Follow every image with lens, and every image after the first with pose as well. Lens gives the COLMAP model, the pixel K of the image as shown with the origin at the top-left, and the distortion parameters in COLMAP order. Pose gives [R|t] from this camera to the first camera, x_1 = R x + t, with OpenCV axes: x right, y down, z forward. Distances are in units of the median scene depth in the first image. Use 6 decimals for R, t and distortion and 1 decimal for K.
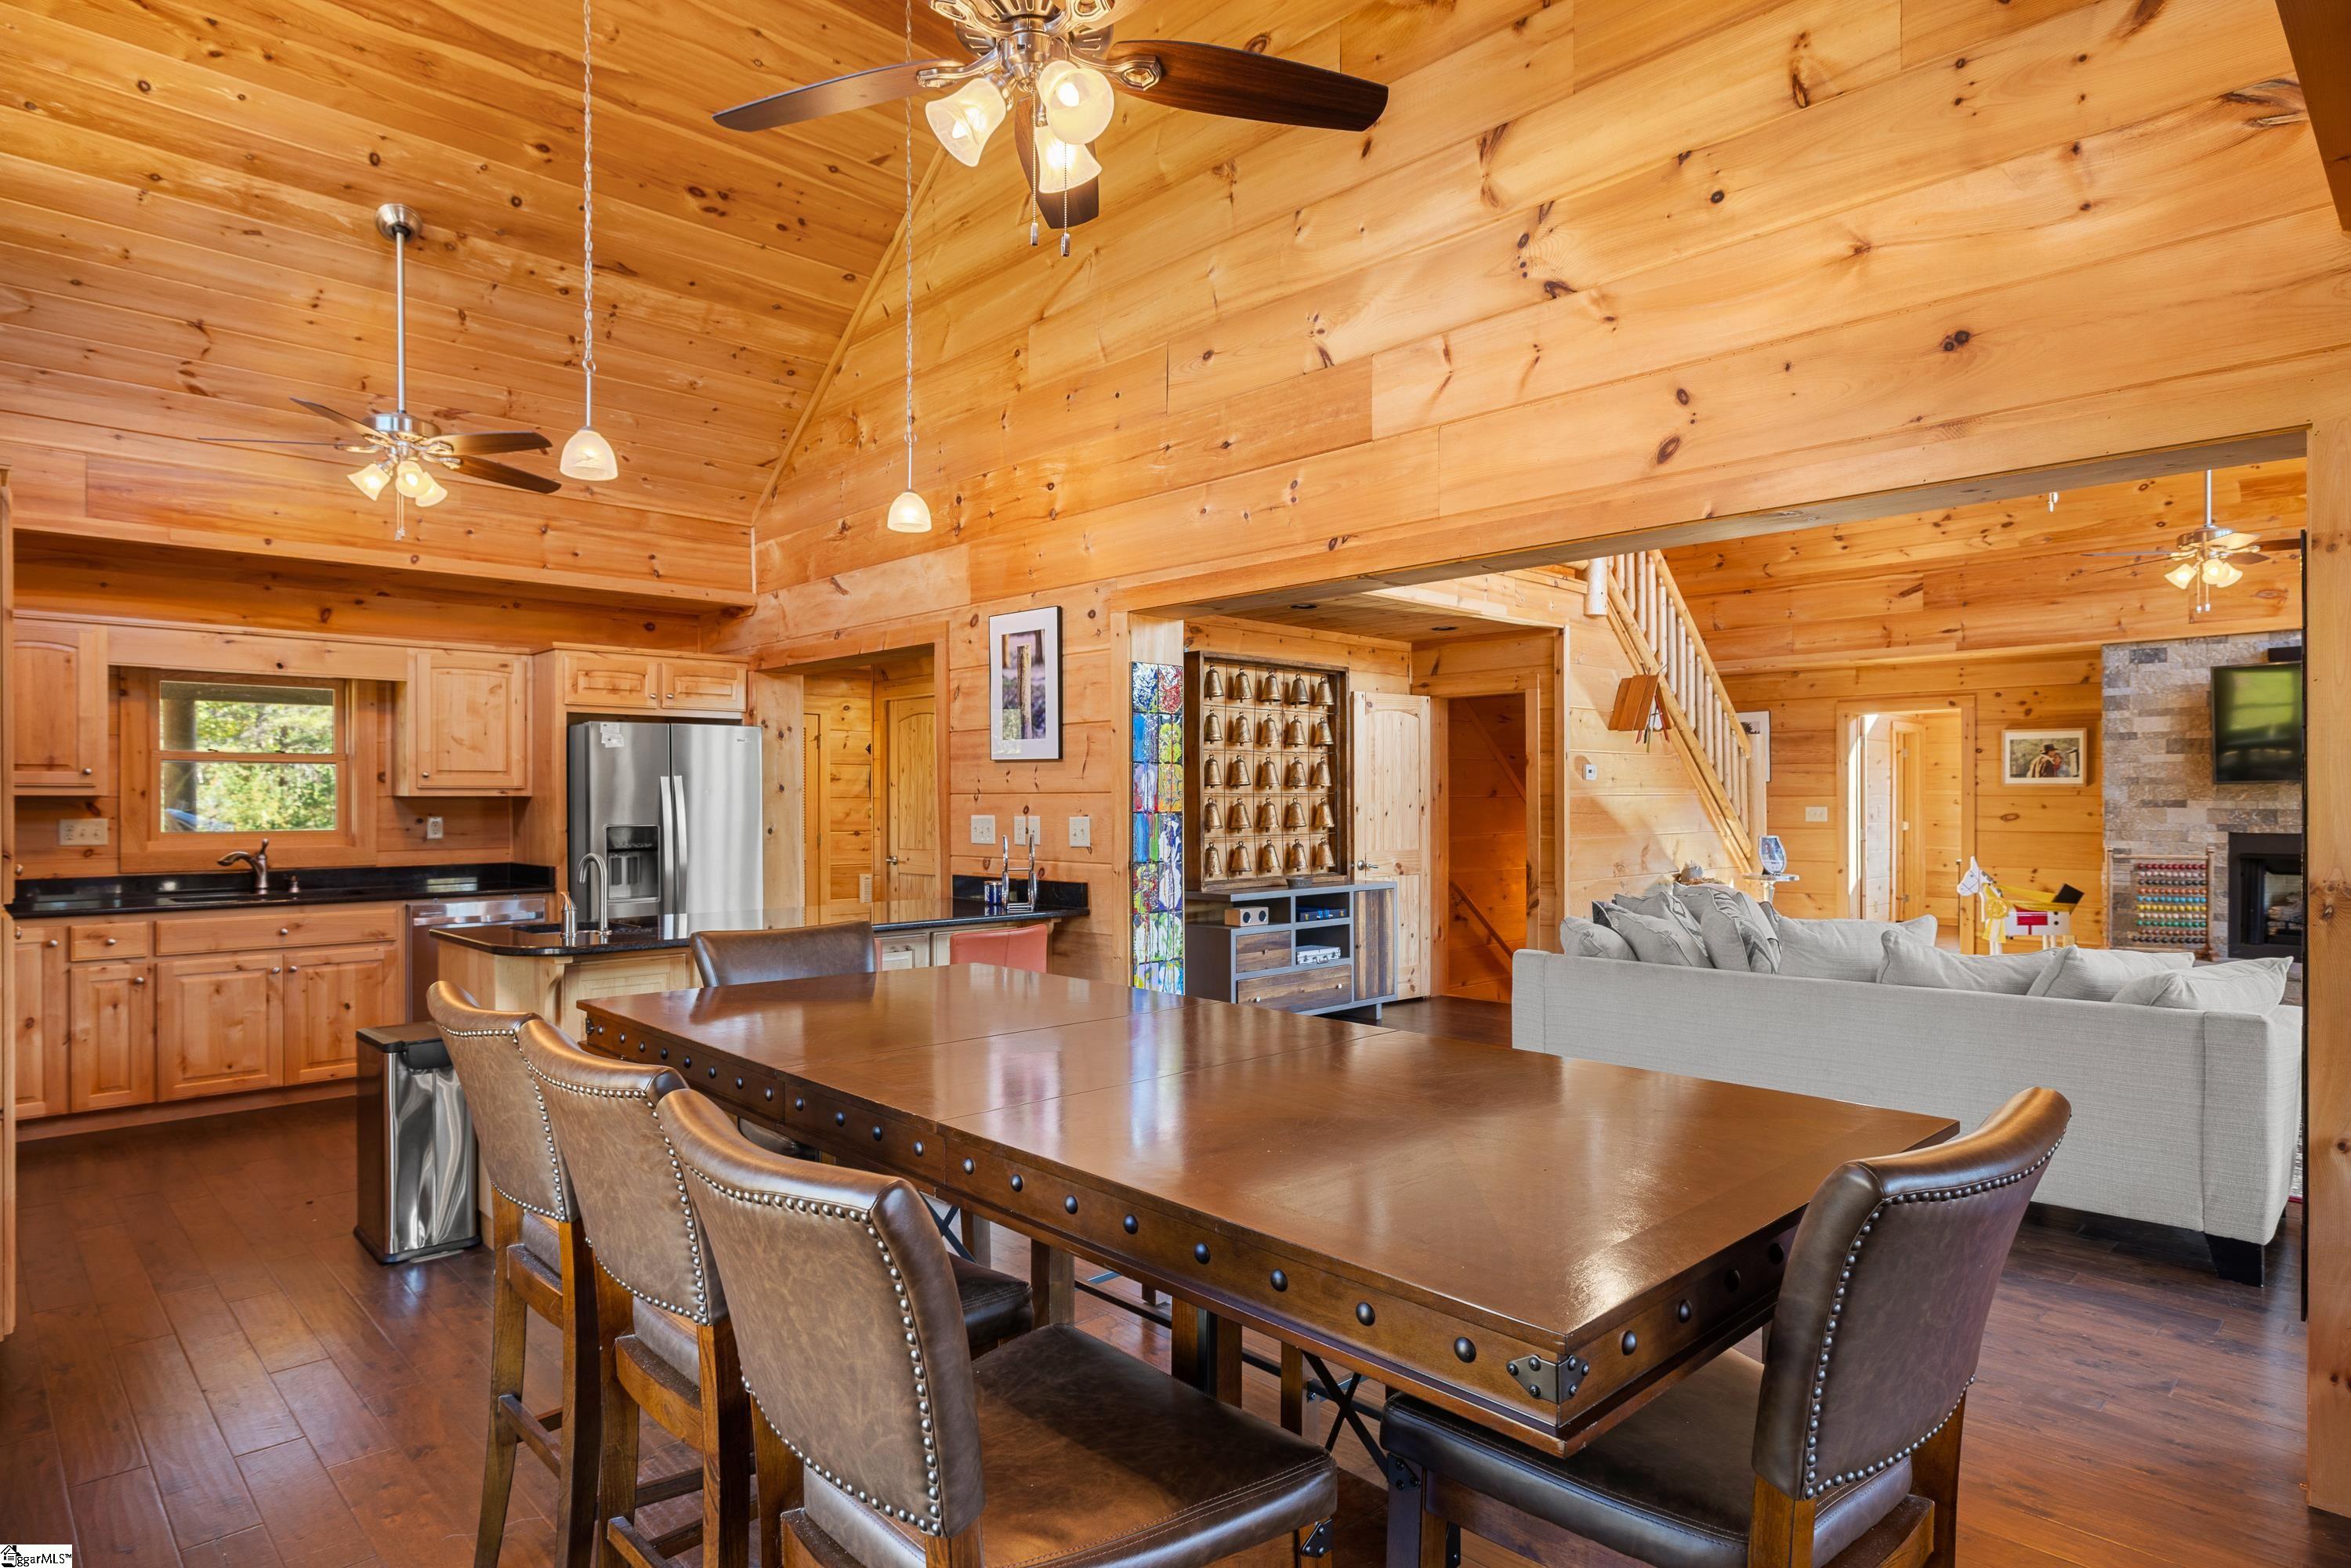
lens RADIAL K [[1289.5, 0, 1175.9], [0, 1289.5, 795.1], [0, 0, 1]] dist [0.003228, 0.000388]
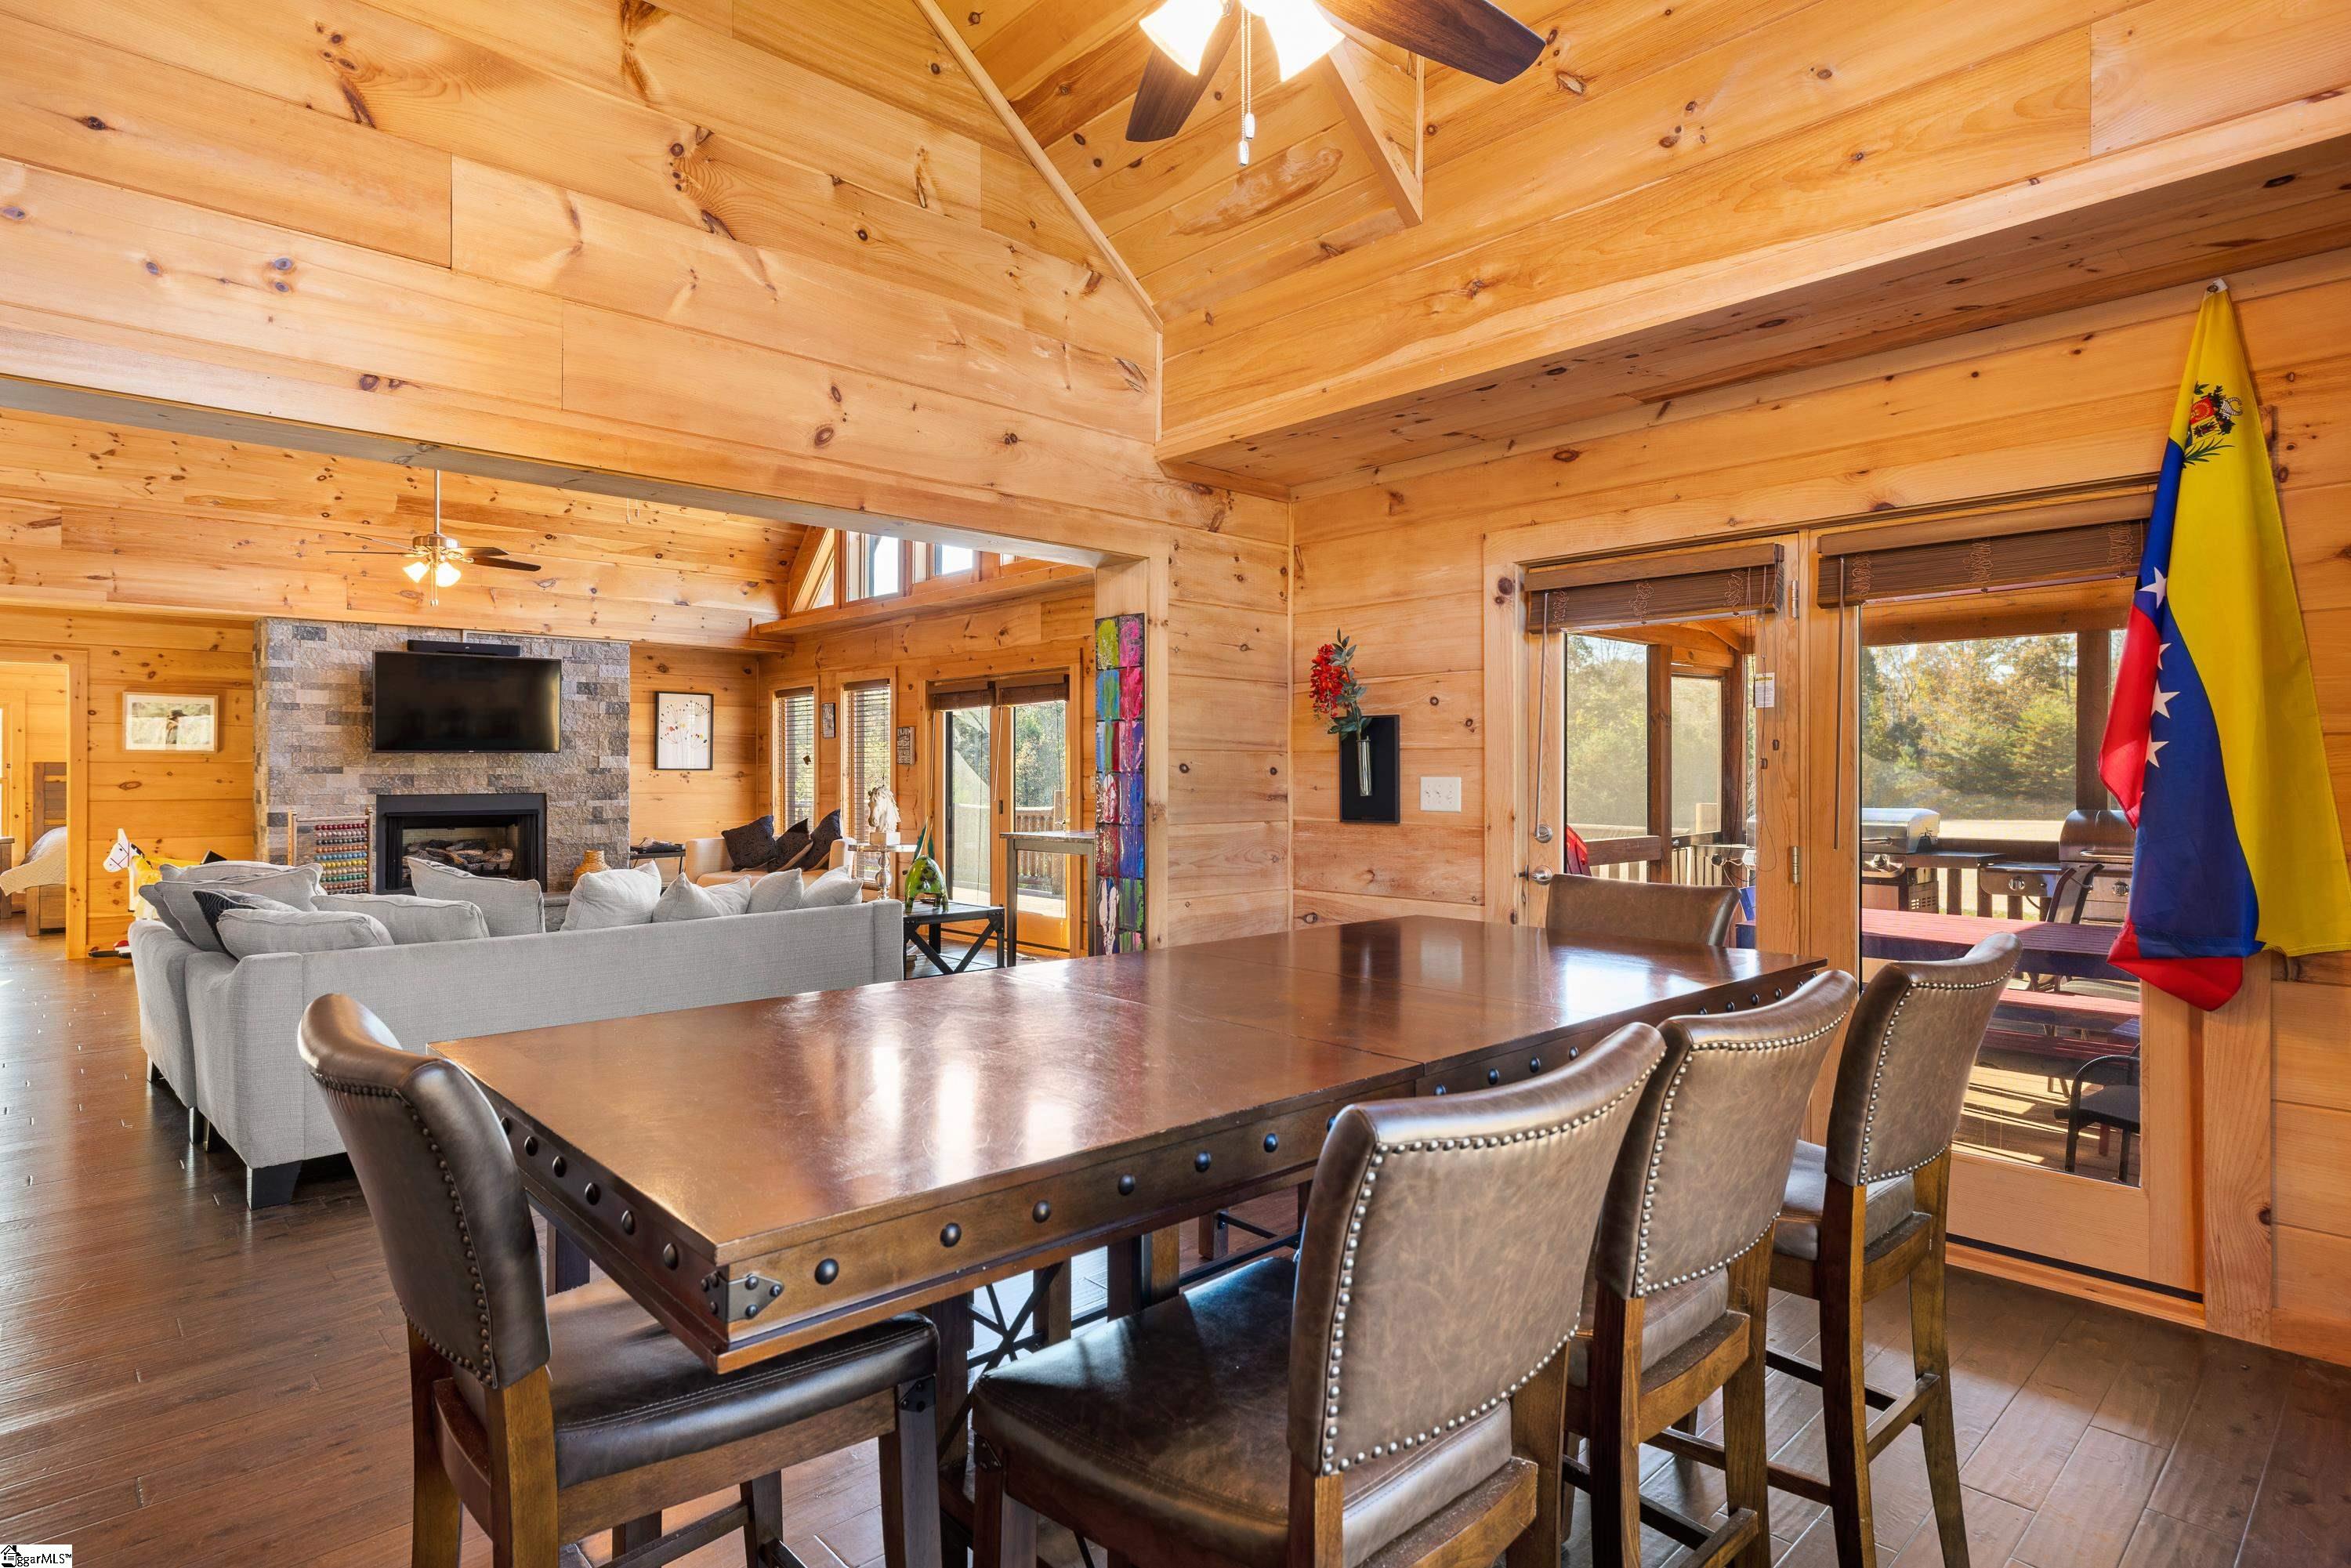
lens RADIAL K [[1214.3, 0, 1175.7], [0, 1214.3, 775.3], [0, 0, 1]] dist [-0.002252, -0.000192]
pose [[0.016557, -0.001788, 0.999861, -0.248605], [-0.001226, 0.999998, 0.001809, 0.008240], [-0.999862, -0.001255, 0.016555, 0.256607]]
